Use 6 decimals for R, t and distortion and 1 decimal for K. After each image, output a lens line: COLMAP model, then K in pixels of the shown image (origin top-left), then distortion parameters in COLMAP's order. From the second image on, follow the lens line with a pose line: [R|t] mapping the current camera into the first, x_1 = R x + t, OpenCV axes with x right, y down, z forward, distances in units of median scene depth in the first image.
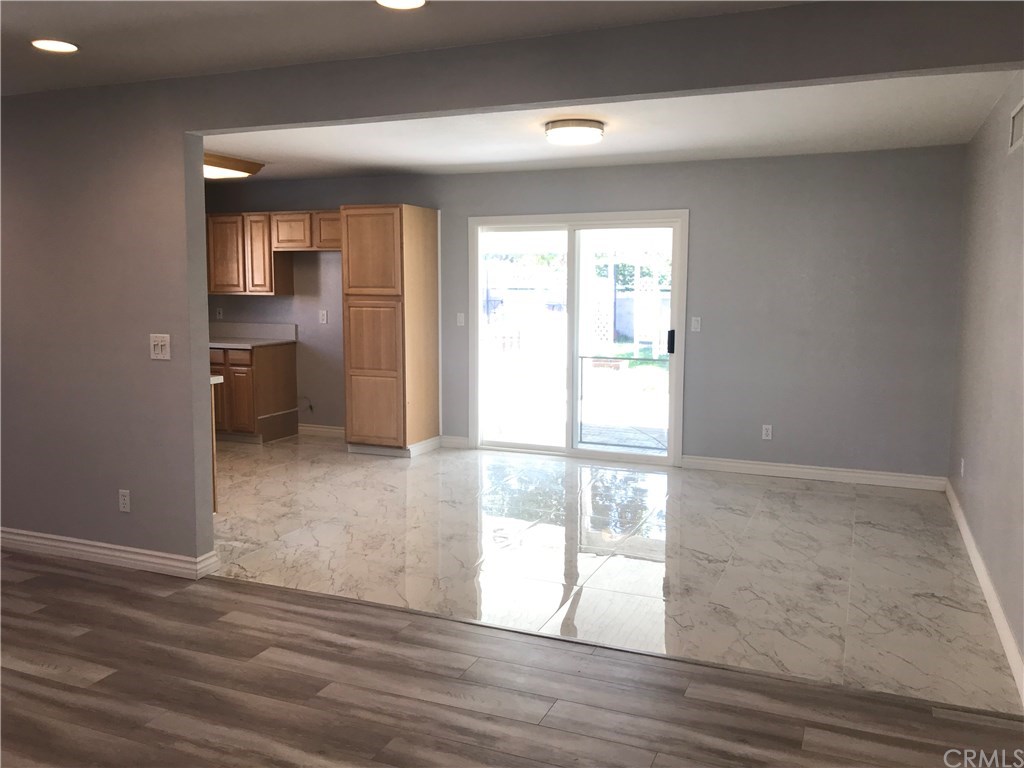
lens RADIAL K [[841.1, 0, 526.7], [0, 841.1, 380.0], [0, 0, 1]] dist [0.031652, -0.038758]
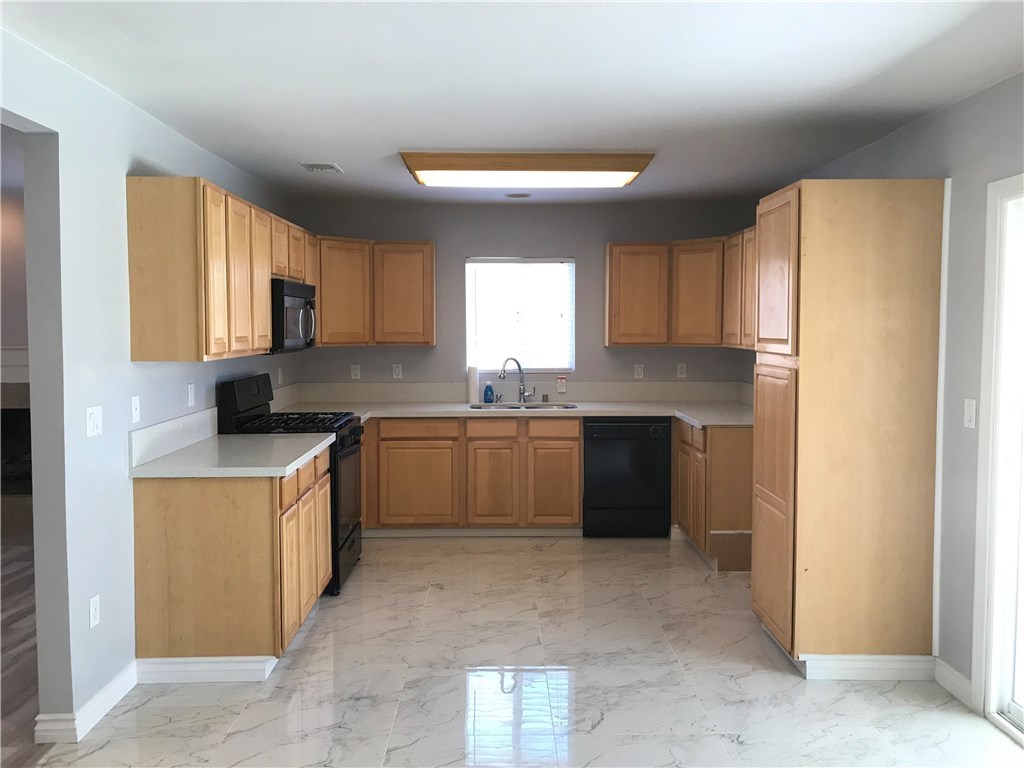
lens RADIAL K [[841.1, 0, 509.0], [0, 841.1, 363.2], [0, 0, 1]] dist [0.031652, -0.038758]
pose [[0.388247, 0.035477, -0.920872, 0.231873], [-0.101948, 0.994779, -0.004658, -0.068918], [0.915899, 0.095690, 0.389836, 0.578336]]
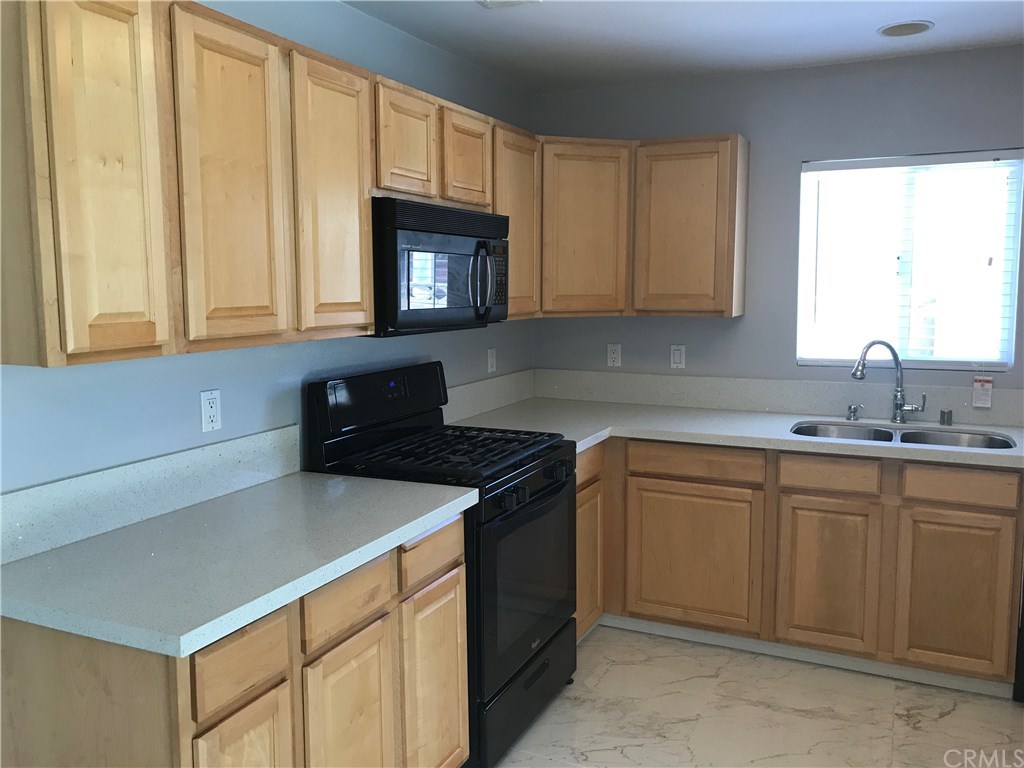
lens RADIAL K [[841.1, 0, 508.5], [0, 841.1, 373.0], [0, 0, 1]] dist [0.031652, -0.038758]
pose [[-0.058772, 0.101113, -0.993137, -0.060845], [-0.109870, 0.988158, 0.107108, -0.087842], [0.992207, 0.115411, -0.046967, 0.725897]]
